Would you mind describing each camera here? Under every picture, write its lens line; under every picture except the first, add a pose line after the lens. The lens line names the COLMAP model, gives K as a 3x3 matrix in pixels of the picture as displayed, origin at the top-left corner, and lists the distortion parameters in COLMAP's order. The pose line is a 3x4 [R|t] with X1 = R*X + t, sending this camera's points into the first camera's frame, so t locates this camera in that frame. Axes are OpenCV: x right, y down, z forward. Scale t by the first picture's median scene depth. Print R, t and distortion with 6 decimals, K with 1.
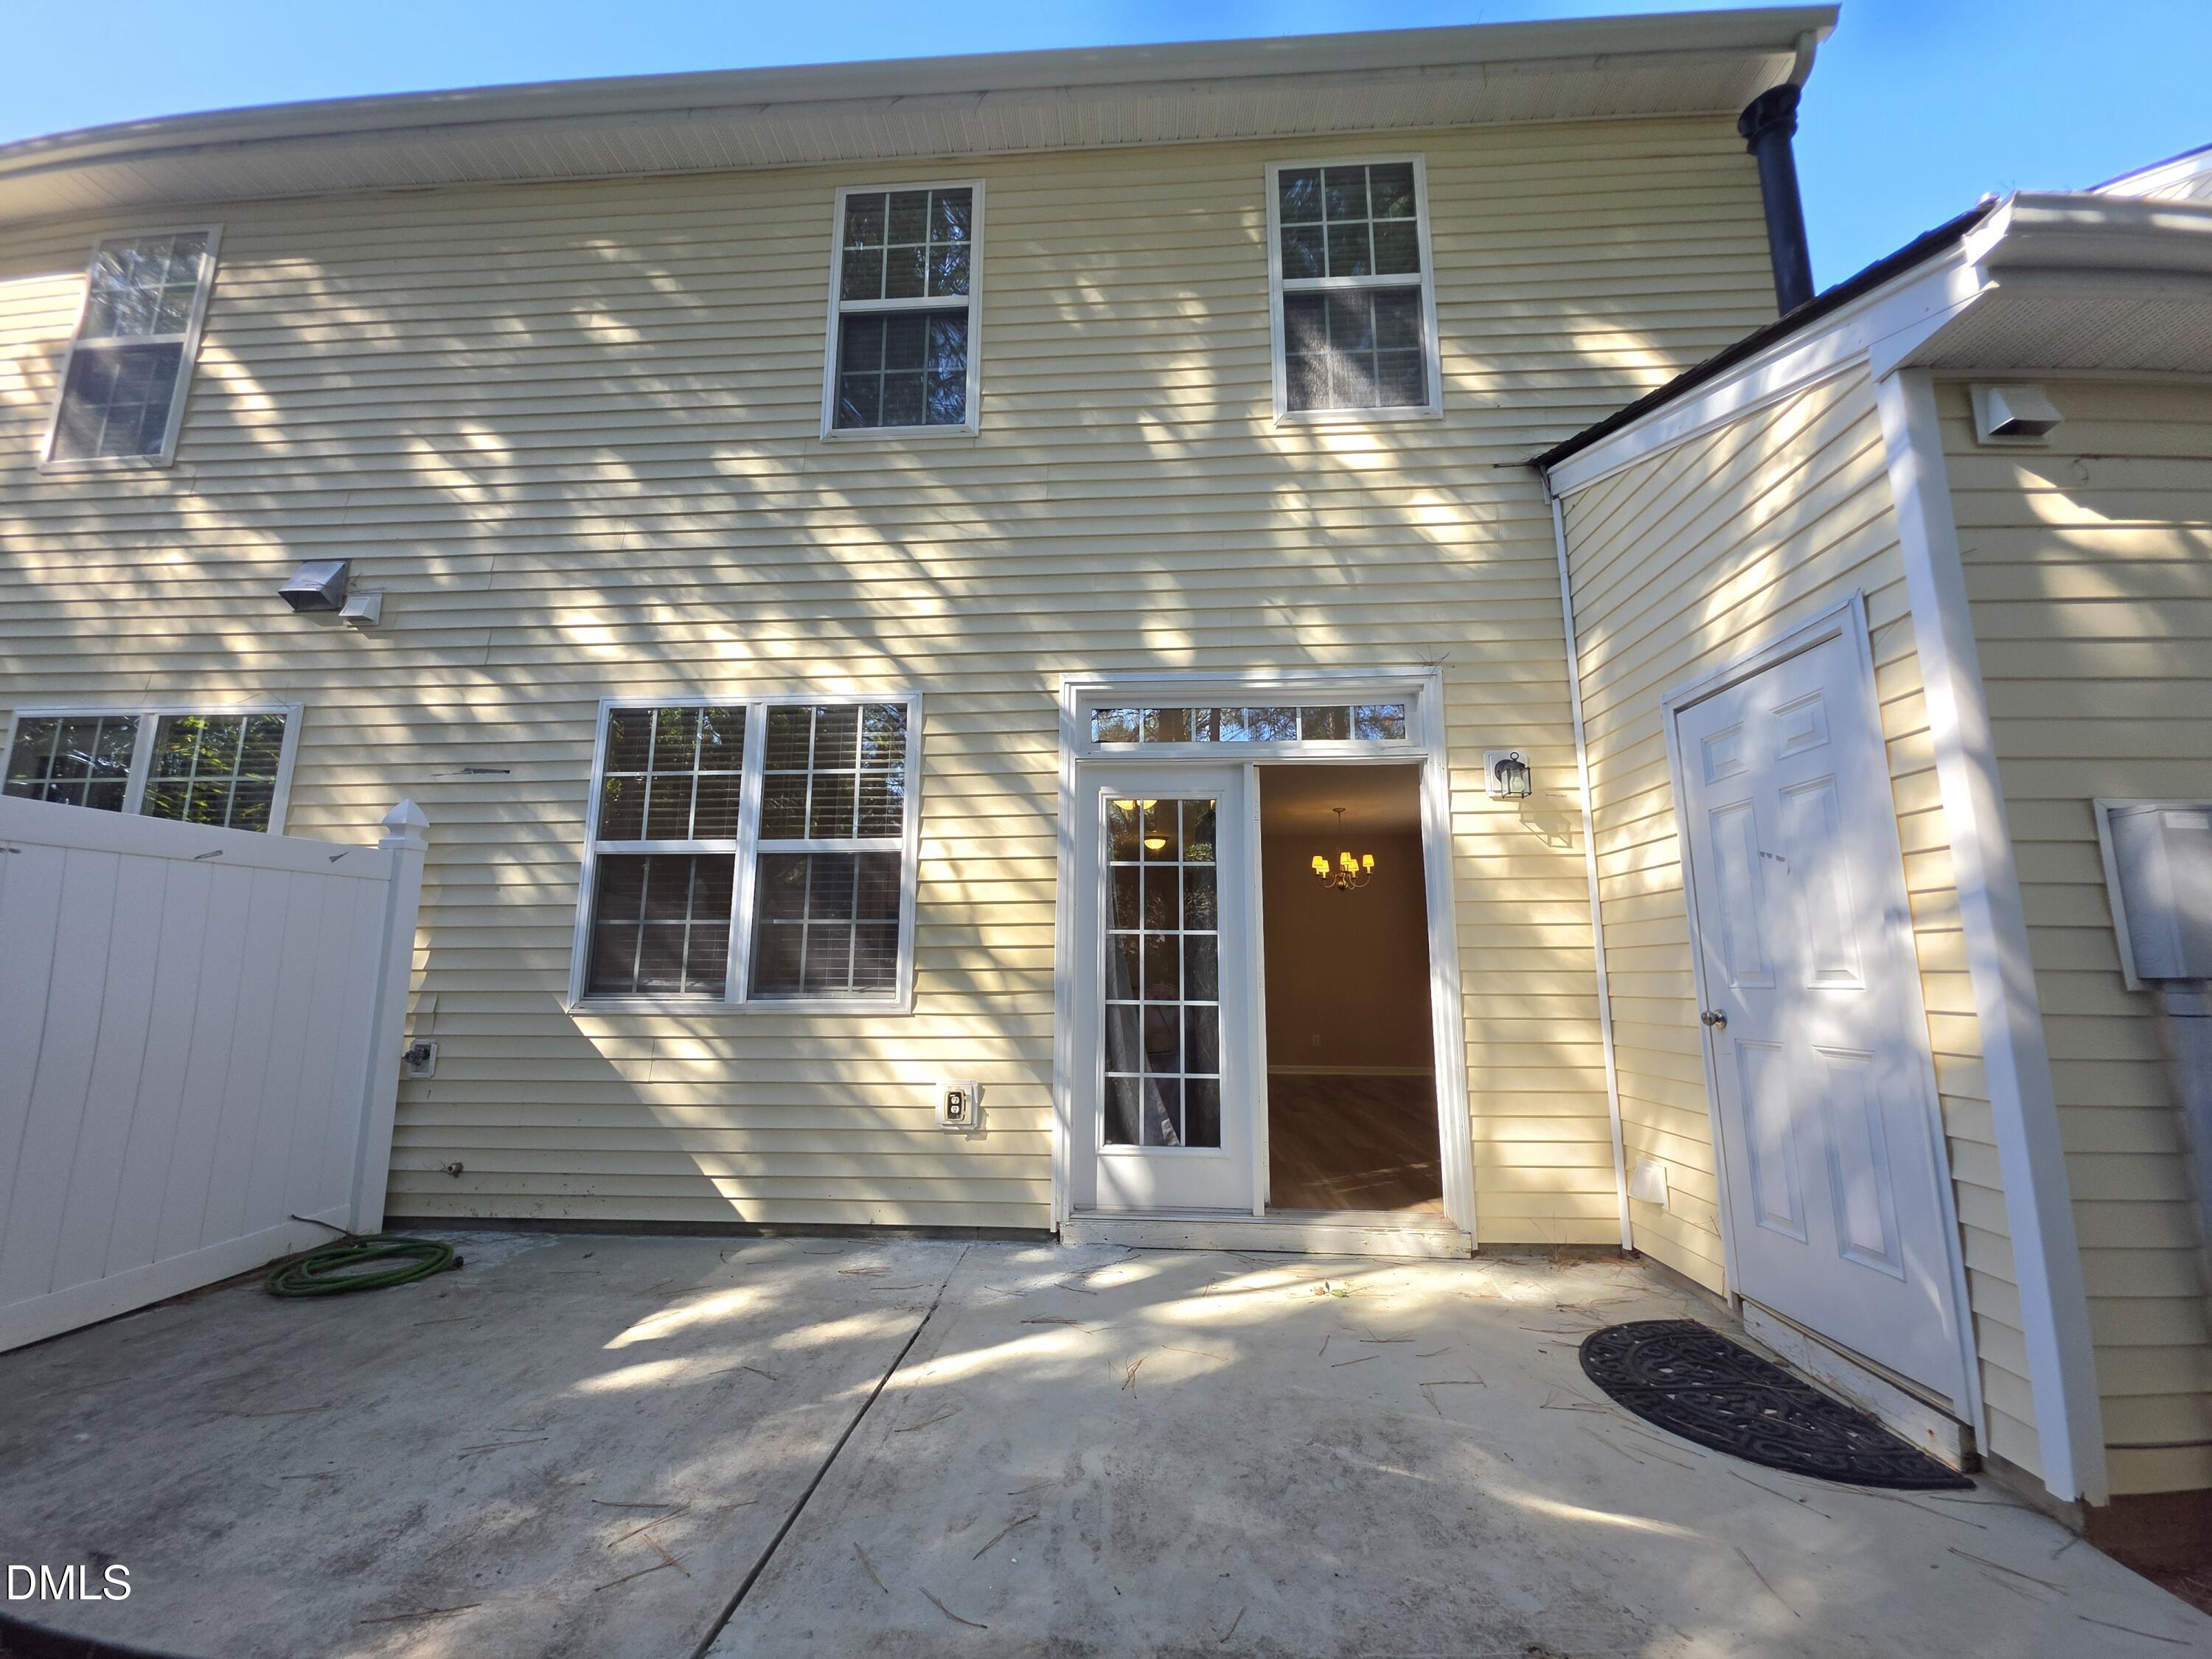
lens RADIAL K [[866.6, 0, 1106.3], [0, 866.6, 825.1], [0, 0, 1]] dist [0.016495, -0.008064]
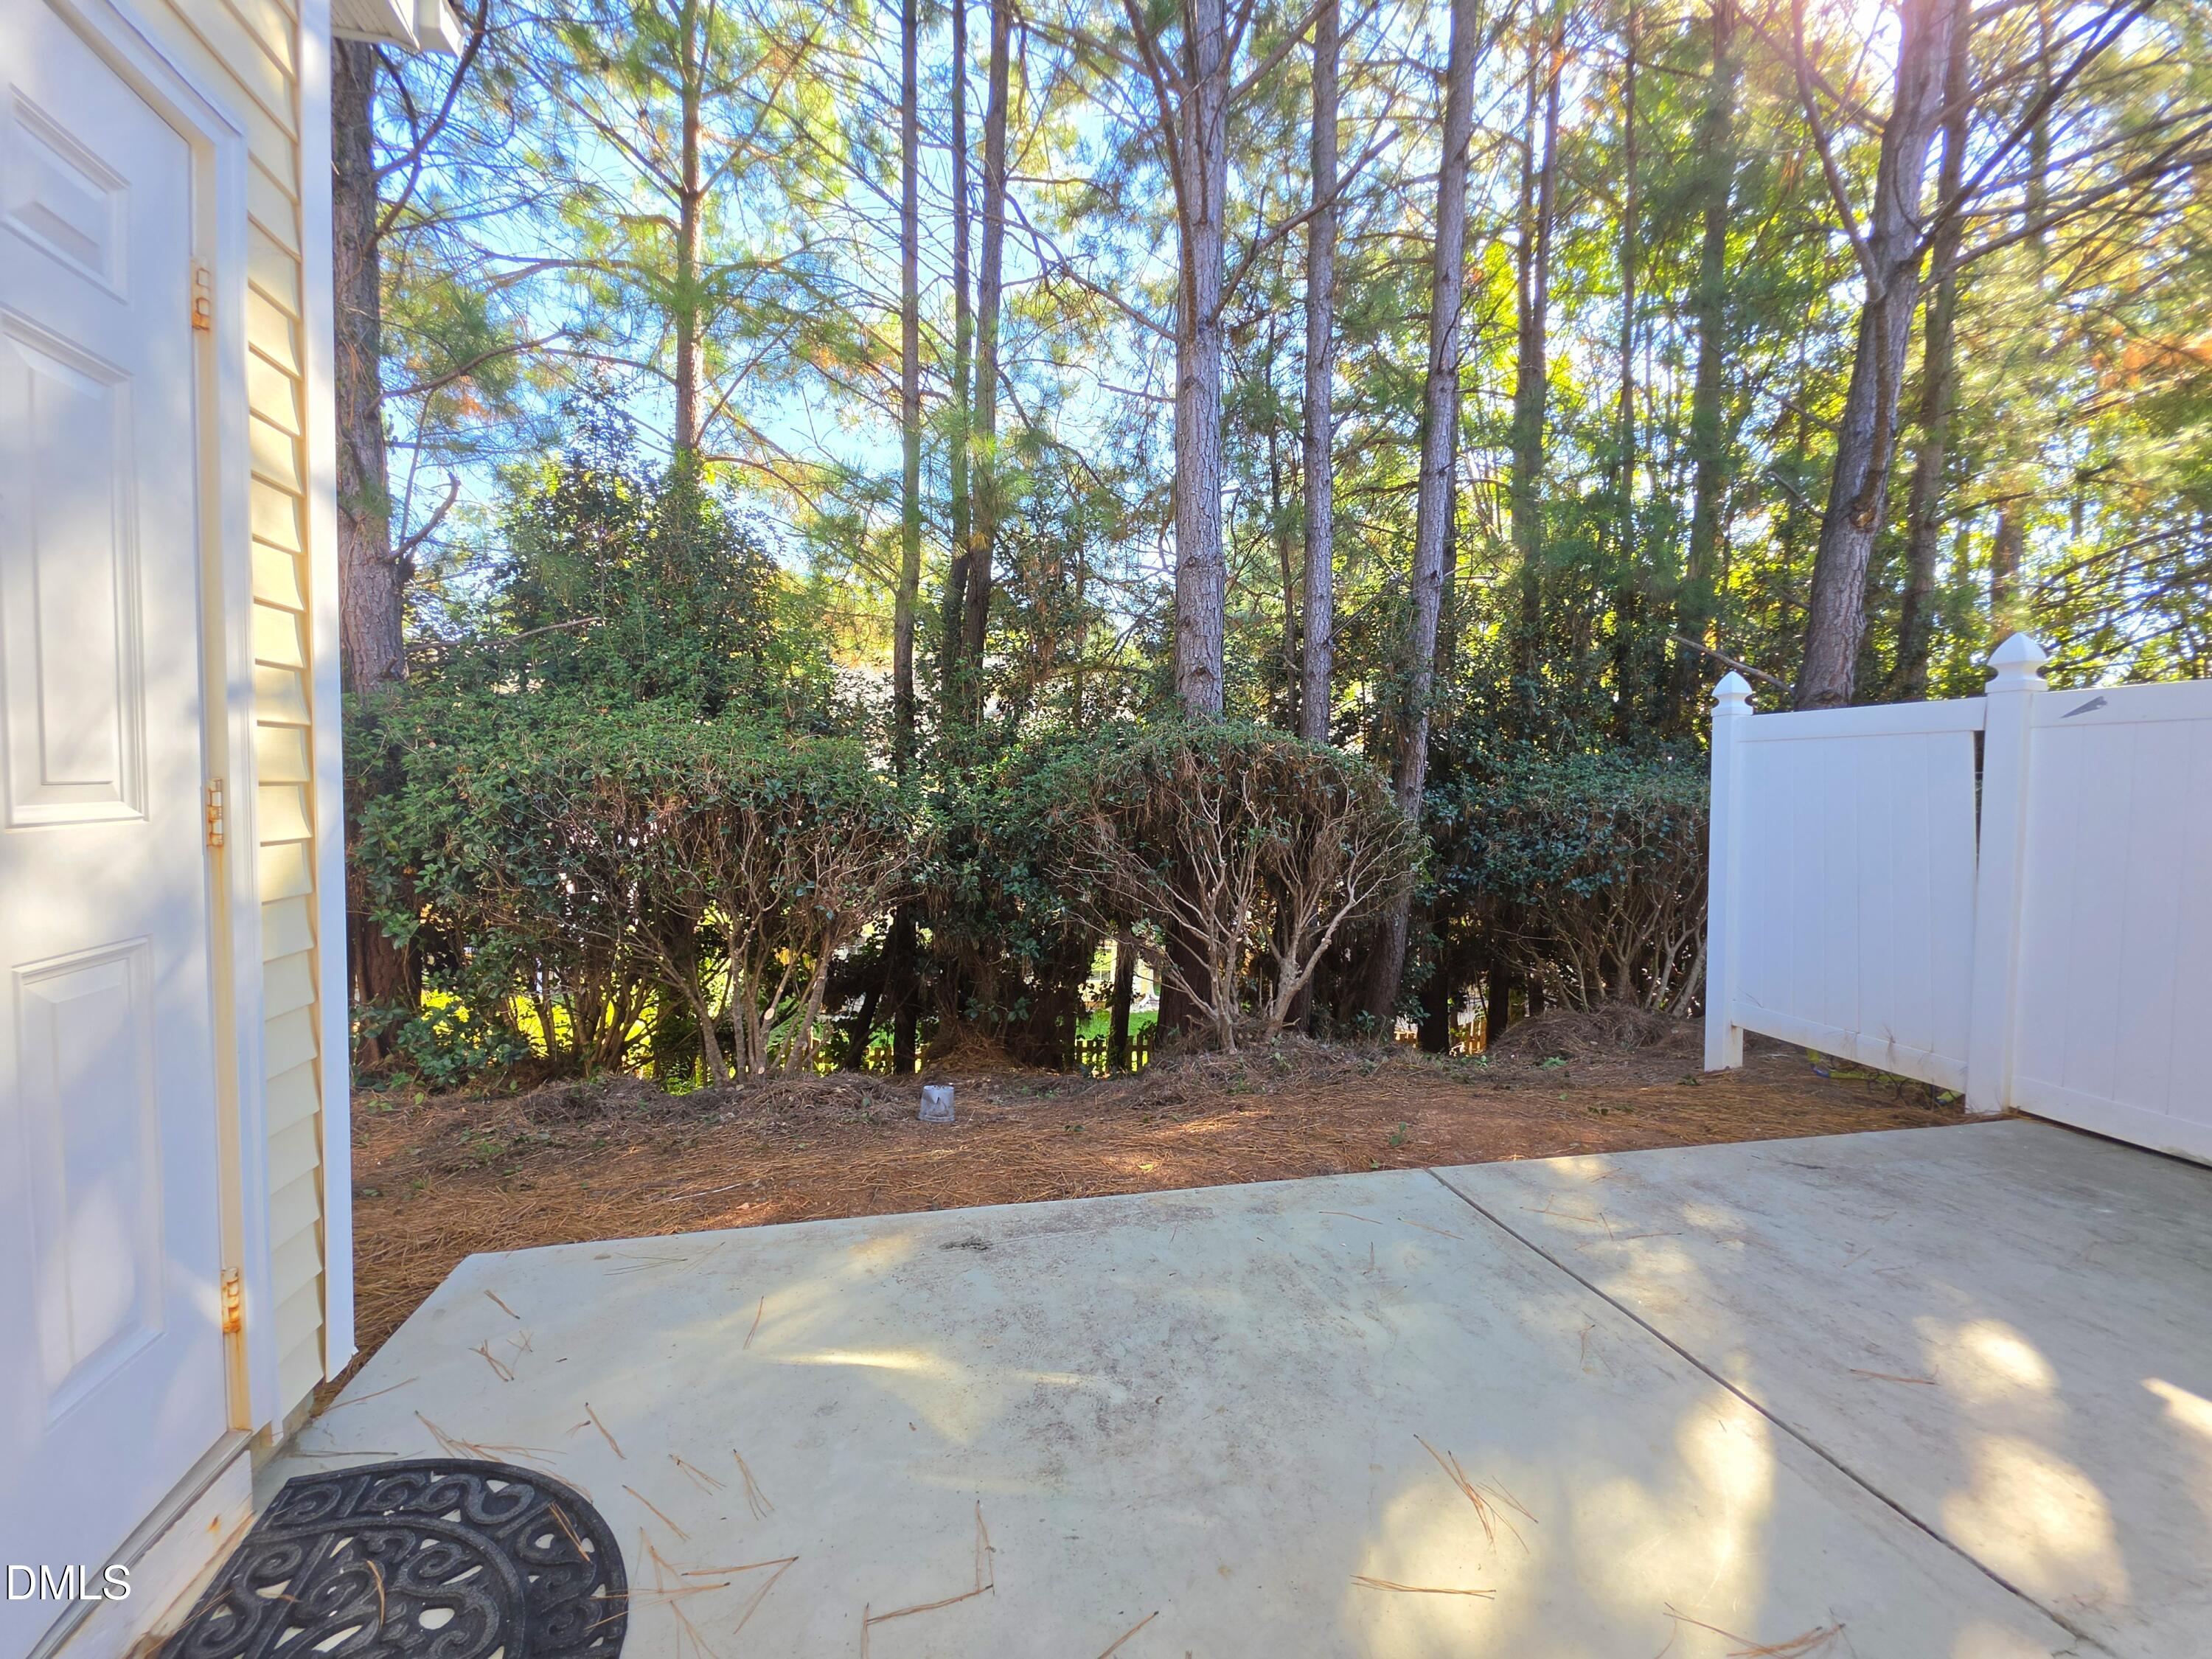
lens RADIAL K [[889.3, 0, 1096.0], [0, 889.3, 823.2], [0, 0, 1]] dist [0.015152, -0.009073]
pose [[-0.957549, -0.017843, -0.287717, 0.462270], [0.016459, 0.993071, -0.116361, 0.248055], [0.287799, -0.116157, -0.950620, 1.580426]]
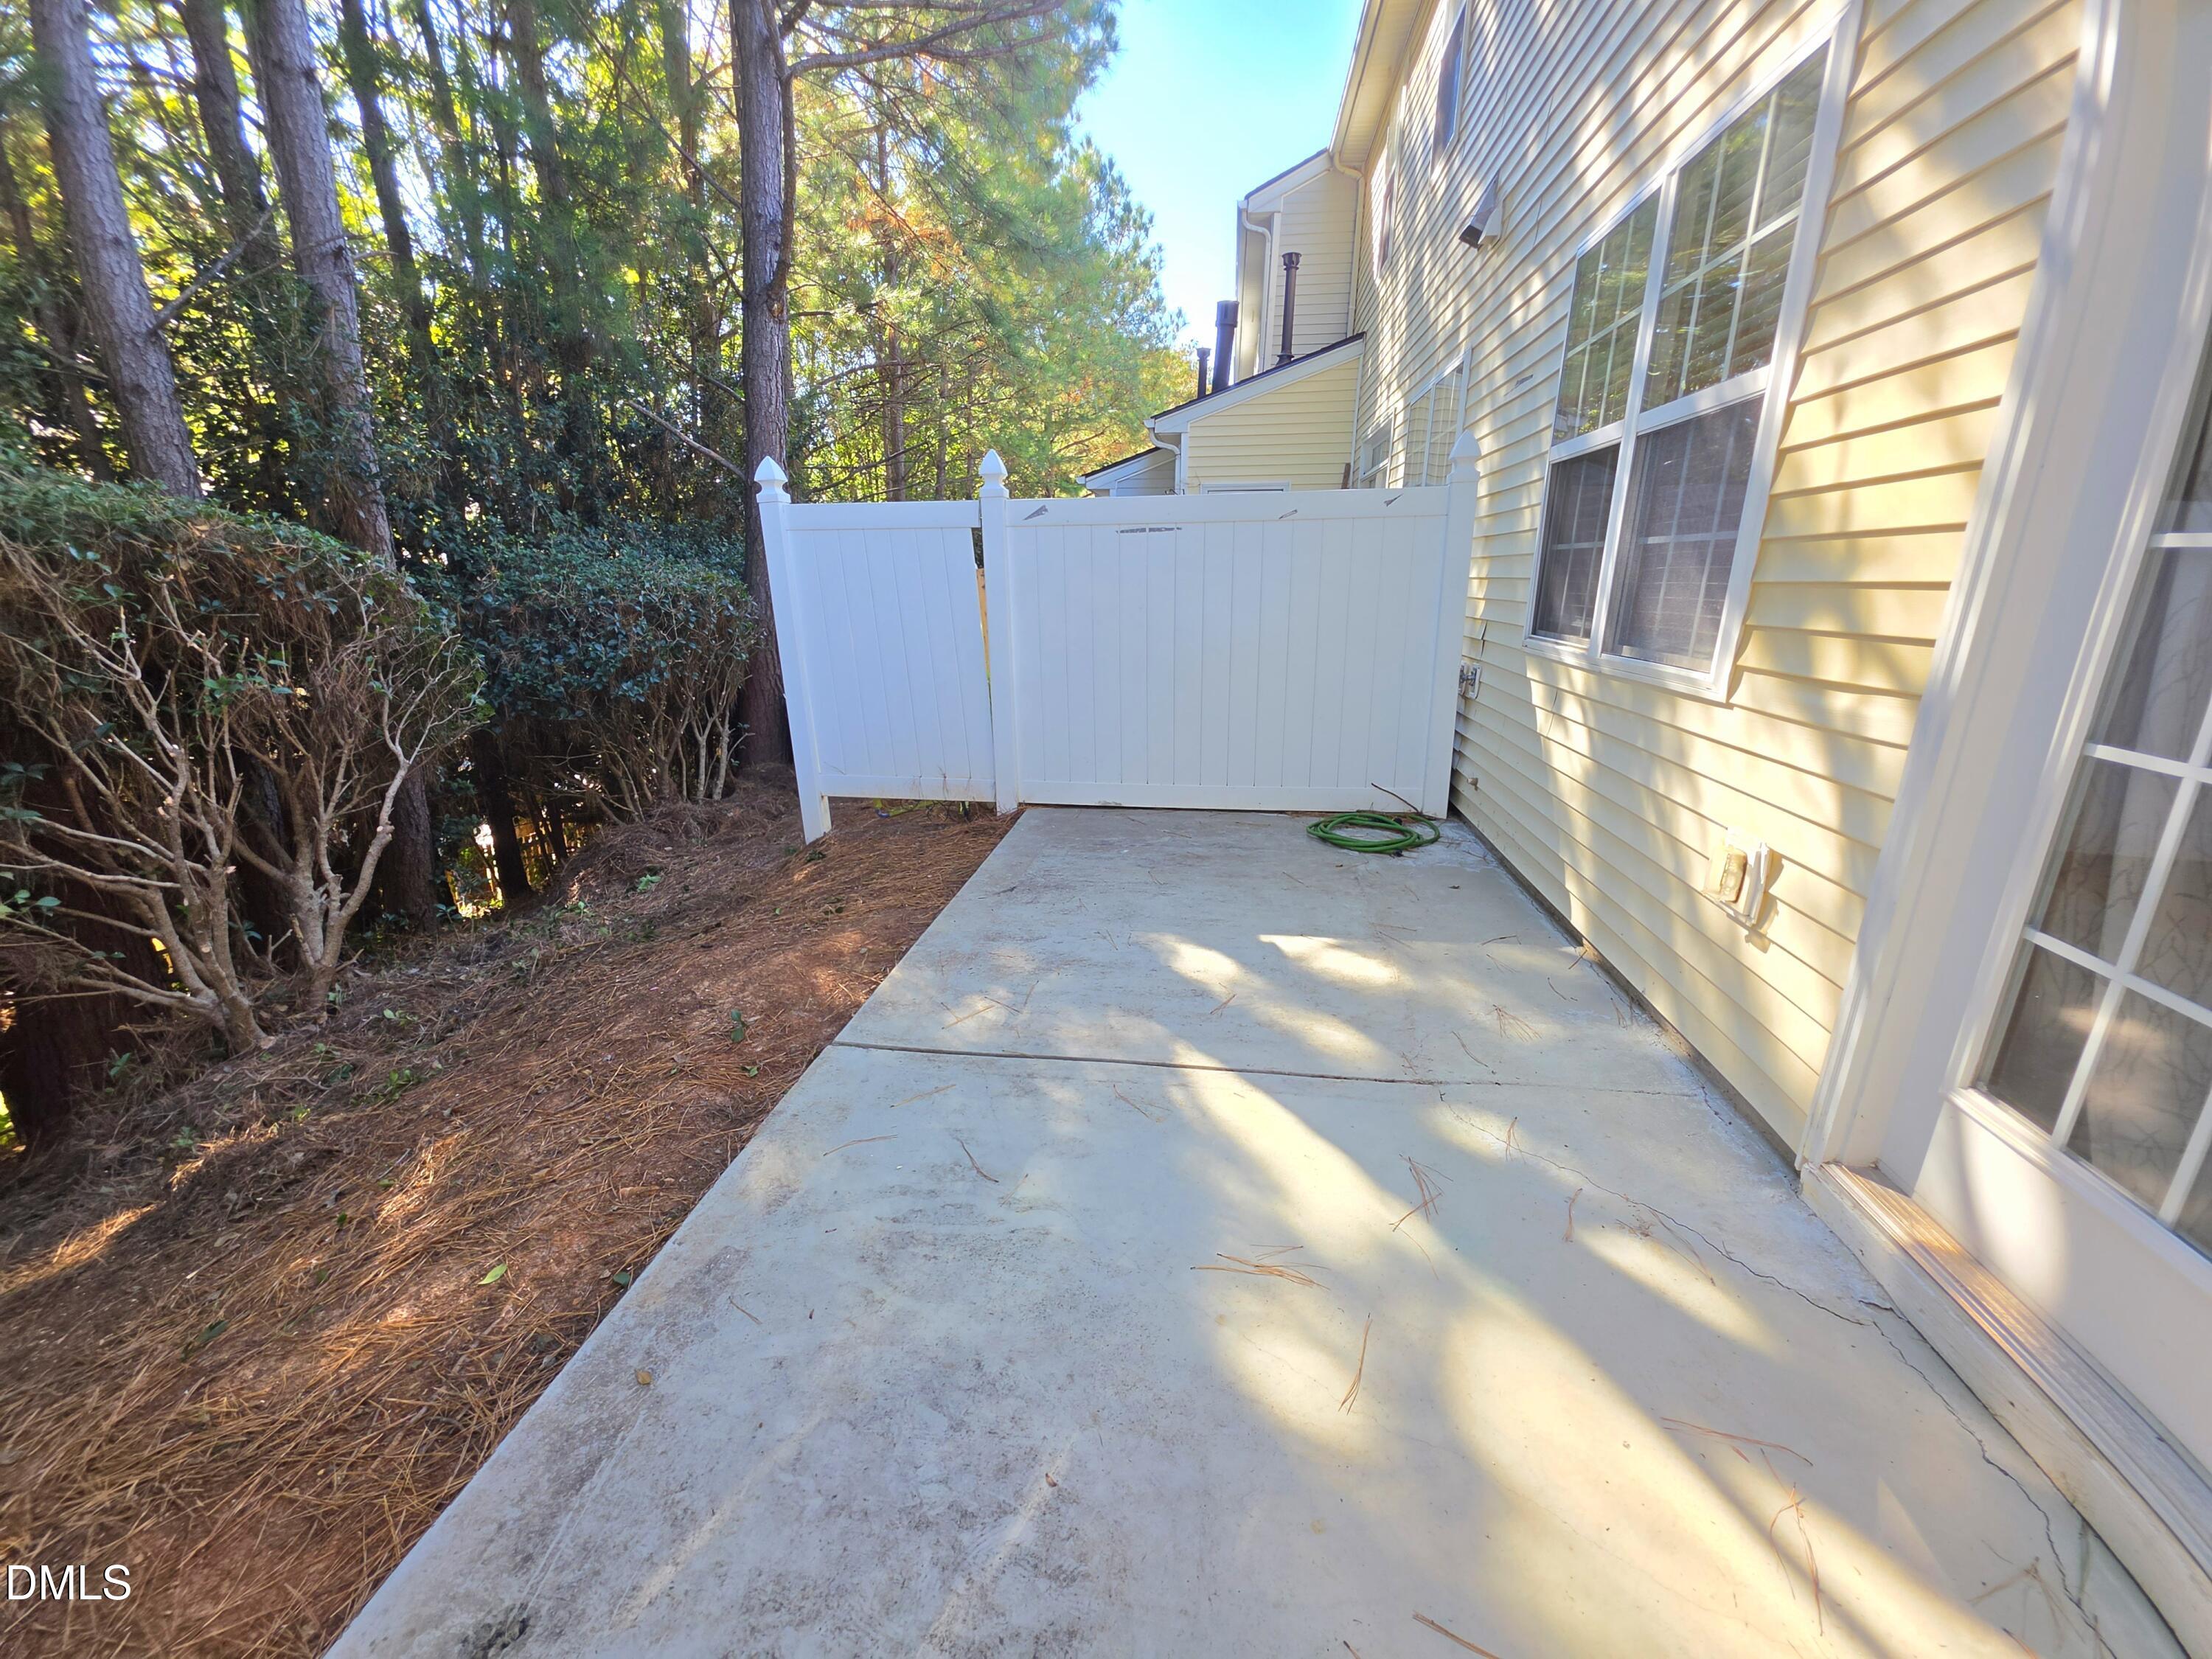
lens RADIAL K [[889.3, 0, 1096.0], [0, 889.3, 823.2], [0, 0, 1]] dist [0.015152, -0.009073]
pose [[-0.081555, 0.269963, -0.959411, 0.606962], [0.169953, 0.952286, 0.253511, 0.114392], [0.982072, -0.142380, -0.123545, 1.020592]]
